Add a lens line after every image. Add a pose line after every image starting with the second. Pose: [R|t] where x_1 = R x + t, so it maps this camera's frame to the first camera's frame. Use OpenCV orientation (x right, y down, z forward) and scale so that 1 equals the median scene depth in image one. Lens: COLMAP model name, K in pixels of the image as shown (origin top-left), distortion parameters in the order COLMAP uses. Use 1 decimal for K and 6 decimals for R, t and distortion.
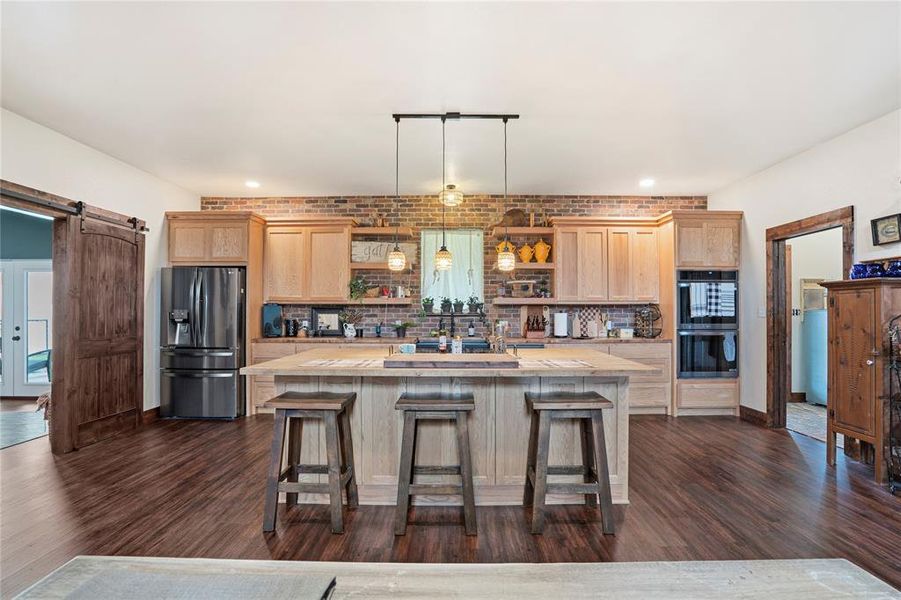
lens RADIAL K [[413.8, 0, 448.5], [0, 413.8, 305.2], [0, 0, 1]] dist [-0.045404, 0.019735]
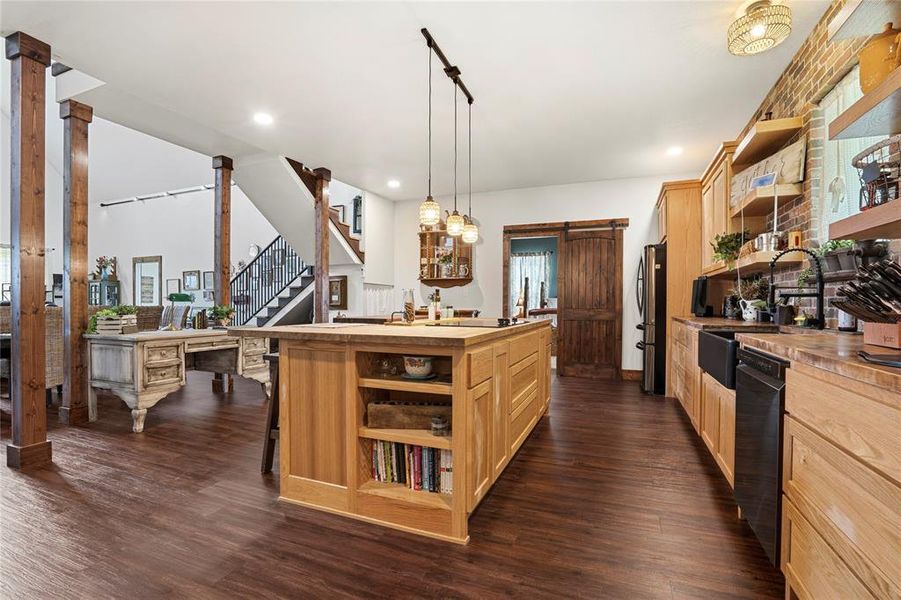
lens RADIAL K [[405.5, 0, 450.5], [0, 405.5, 300.0], [0, 0, 1]] dist [-0.015342, 0.008244]
pose [[-0.330756, -0.004565, -0.943705, 0.529867], [0.013194, 0.999868, -0.009461, 0.044343], [0.943624, -0.015581, -0.330652, 0.766834]]
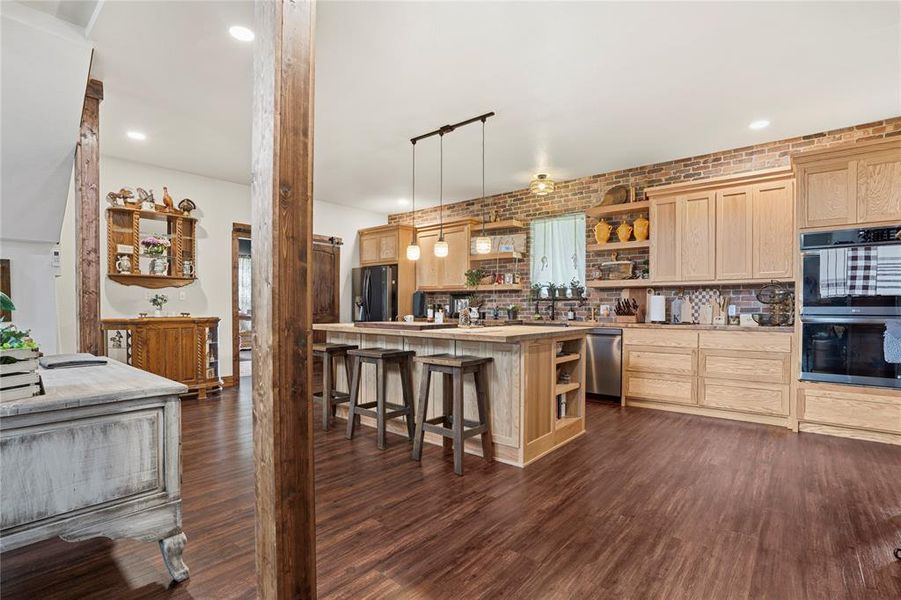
lens RADIAL K [[413.8, 0, 448.5], [0, 413.8, 305.2], [0, 0, 1]] dist [-0.045404, 0.019735]
pose [[0.784193, 0.001027, -0.620516, 0.453987], [0.005660, 0.999945, 0.008807, 0.028687], [0.620491, -0.010419, 0.784145, 0.029006]]
